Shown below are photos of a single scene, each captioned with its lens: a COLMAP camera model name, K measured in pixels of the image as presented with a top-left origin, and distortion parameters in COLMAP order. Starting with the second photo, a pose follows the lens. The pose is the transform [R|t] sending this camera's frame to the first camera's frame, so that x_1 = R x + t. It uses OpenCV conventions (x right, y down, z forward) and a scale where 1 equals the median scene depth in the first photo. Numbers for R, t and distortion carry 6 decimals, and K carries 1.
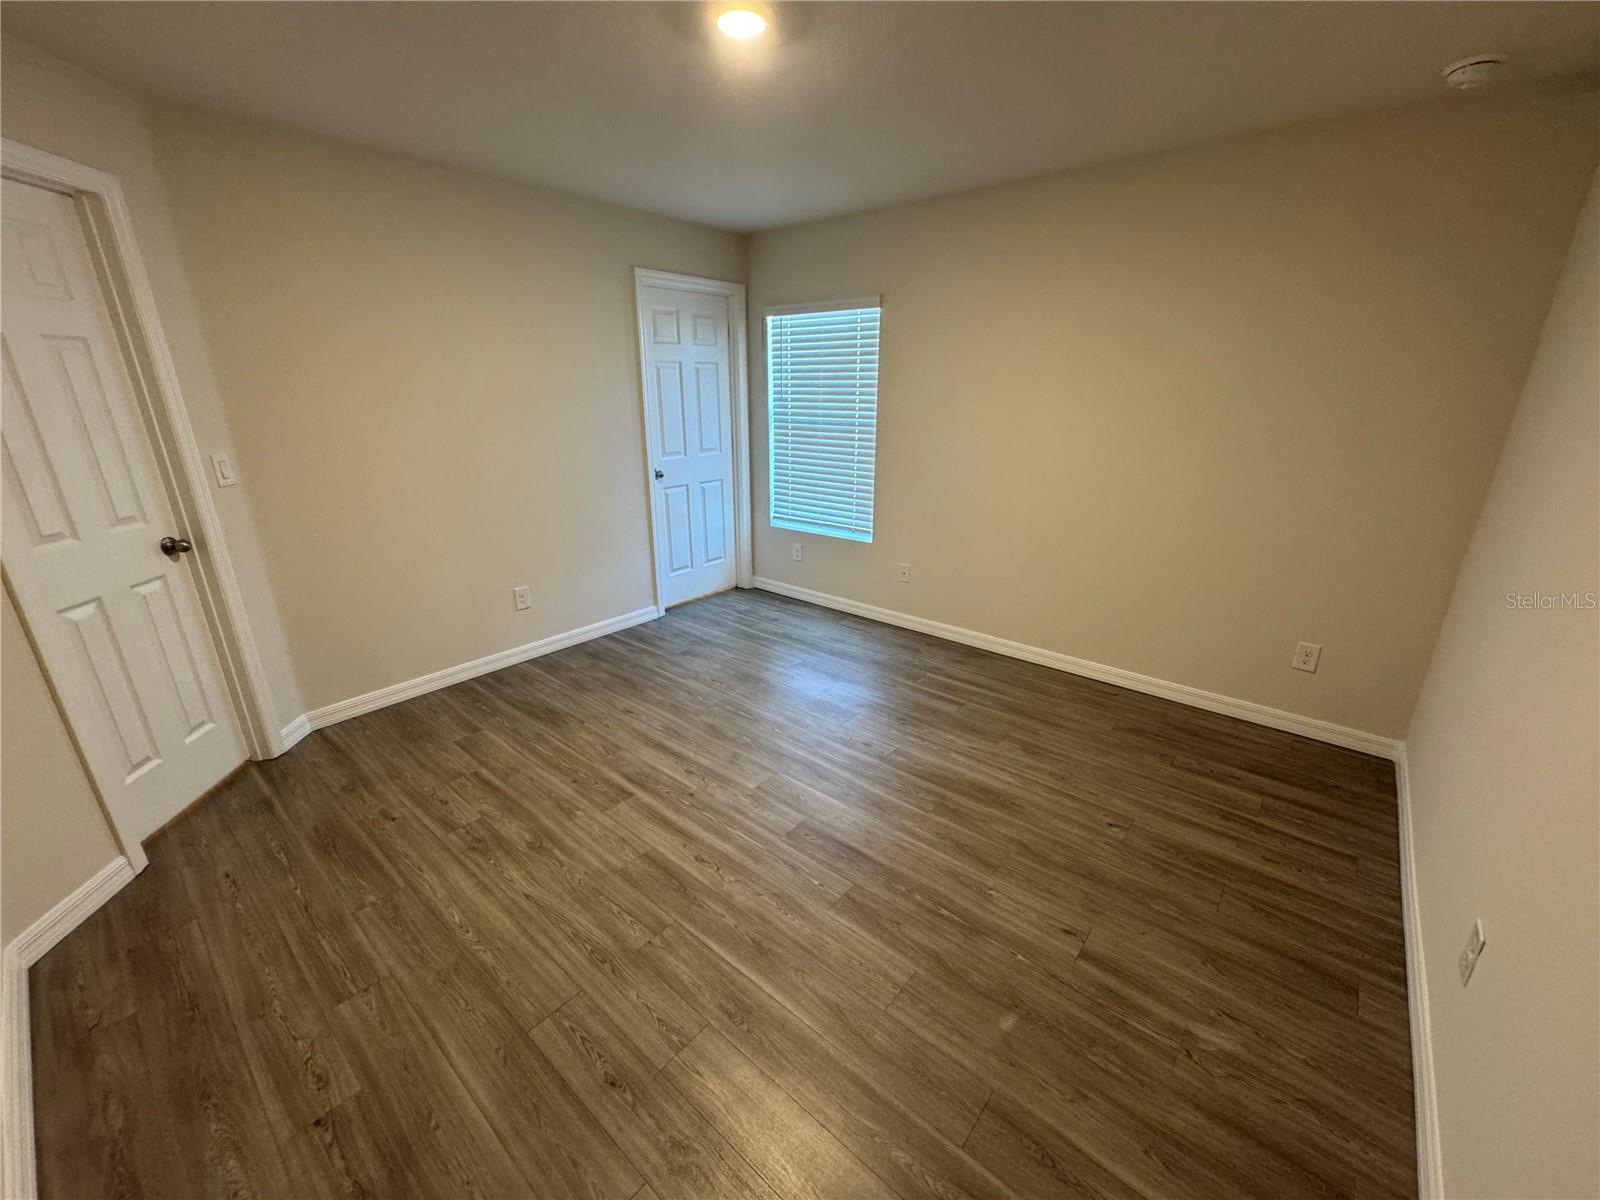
lens RADIAL K [[641.6, 0, 796.1], [0, 641.6, 591.5], [0, 0, 1]] dist [-0.005472, 0.000623]
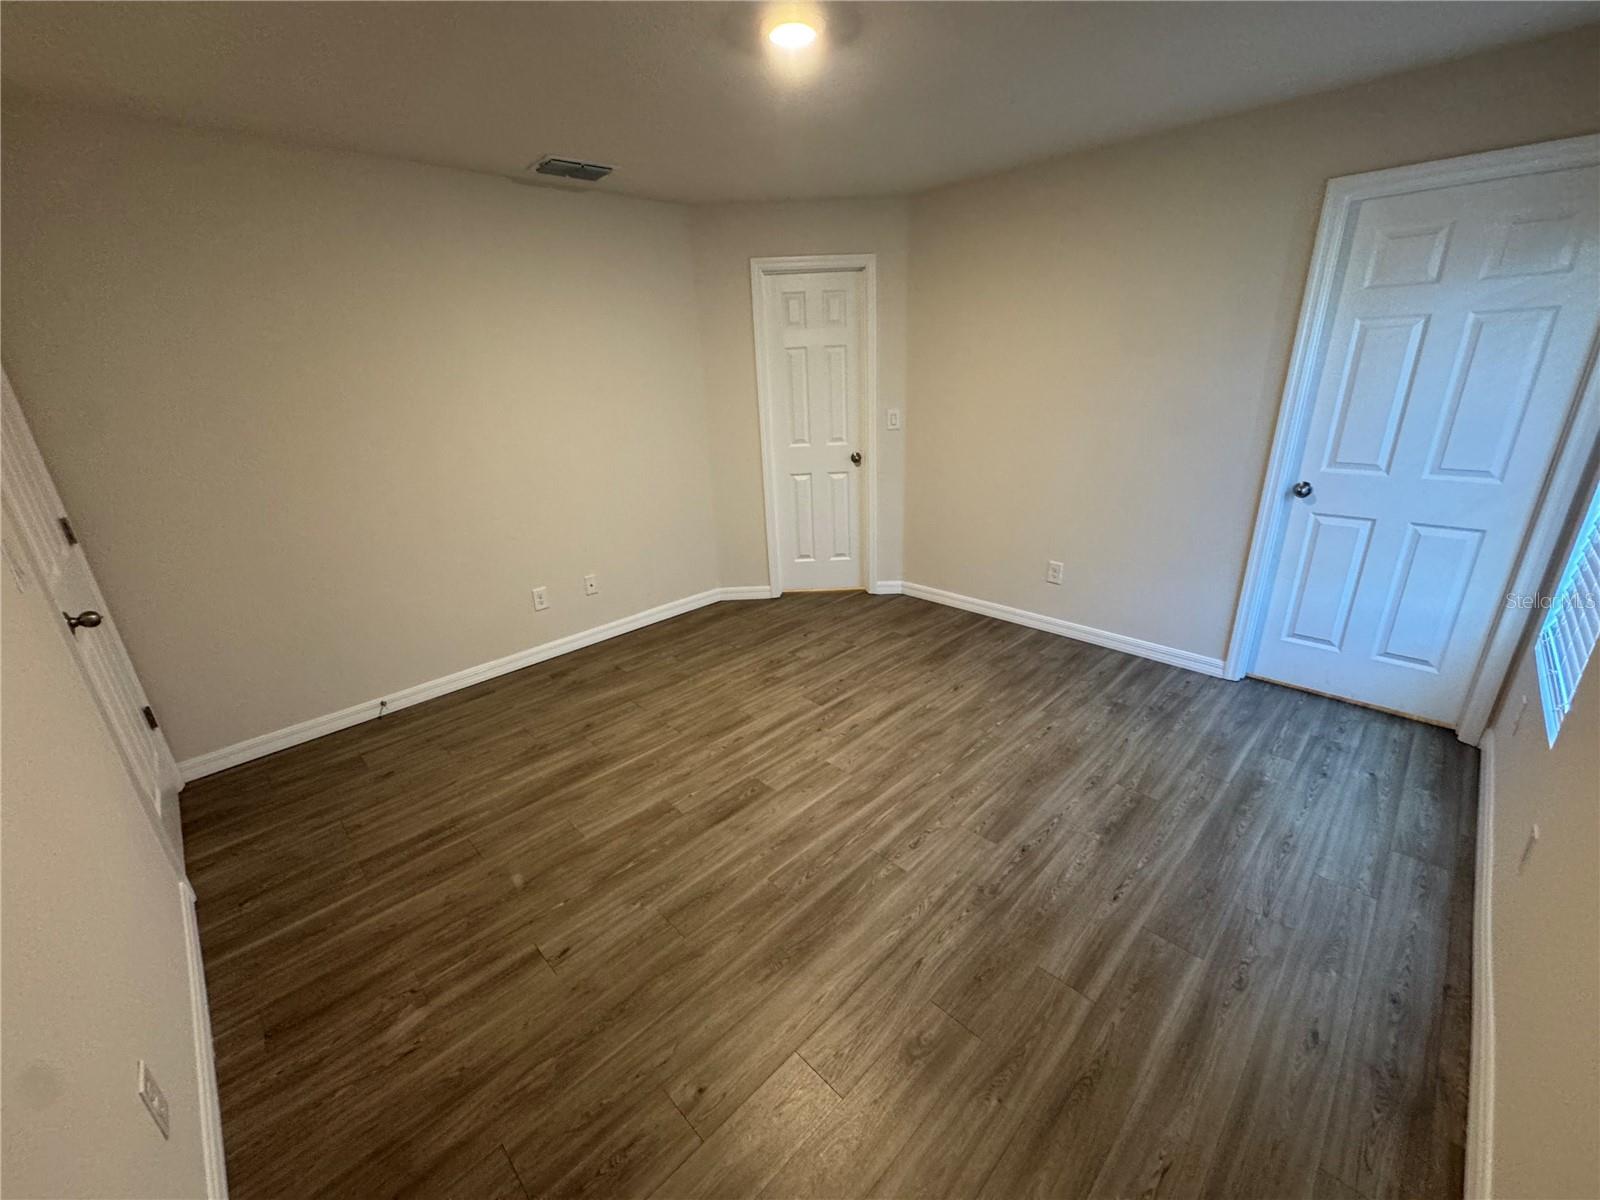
lens RADIAL K [[641.6, 0, 809.5], [0, 641.6, 595.2], [0, 0, 1]] dist [-0.005472, 0.000623]
pose [[-0.075551, 0.339370, -0.937614, 0.819997], [-0.272390, 0.897513, 0.346805, -0.292339], [0.959216, 0.281598, 0.024633, 0.855934]]
